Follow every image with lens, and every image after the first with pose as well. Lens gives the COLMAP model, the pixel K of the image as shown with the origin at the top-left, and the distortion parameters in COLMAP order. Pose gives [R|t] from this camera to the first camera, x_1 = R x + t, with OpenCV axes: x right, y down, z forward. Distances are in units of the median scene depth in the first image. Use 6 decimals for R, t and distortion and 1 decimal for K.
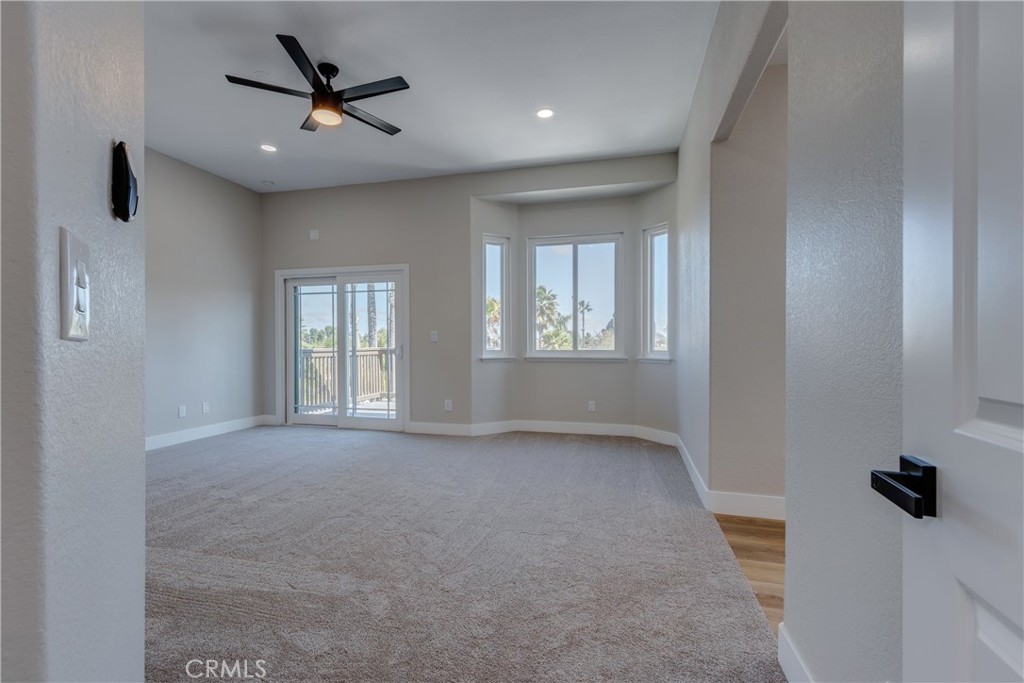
lens RADIAL K [[465.9, 0, 498.4], [0, 465.9, 347.3], [0, 0, 1]] dist [0.006440, -0.001485]
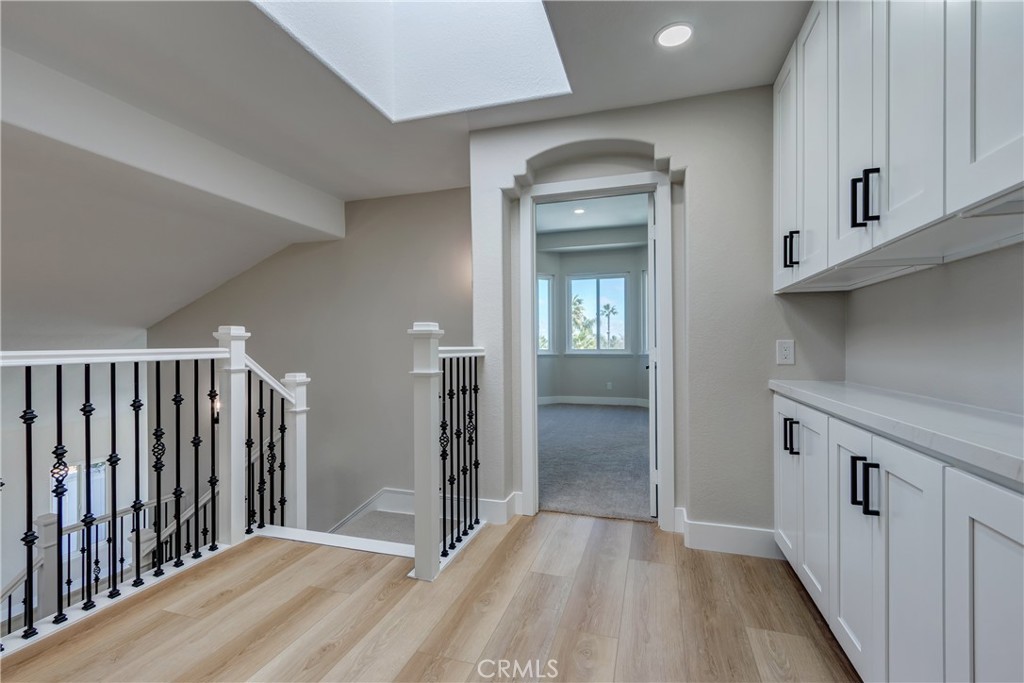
lens RADIAL K [[465.9, 0, 504.0], [0, 465.9, 347.4], [0, 0, 1]] dist [0.006440, -0.001485]
pose [[0.999156, -0.003049, -0.040963, -0.076489], [0.002777, 0.999974, -0.006678, 0.009501], [0.040982, 0.006559, 0.999138, -0.509832]]
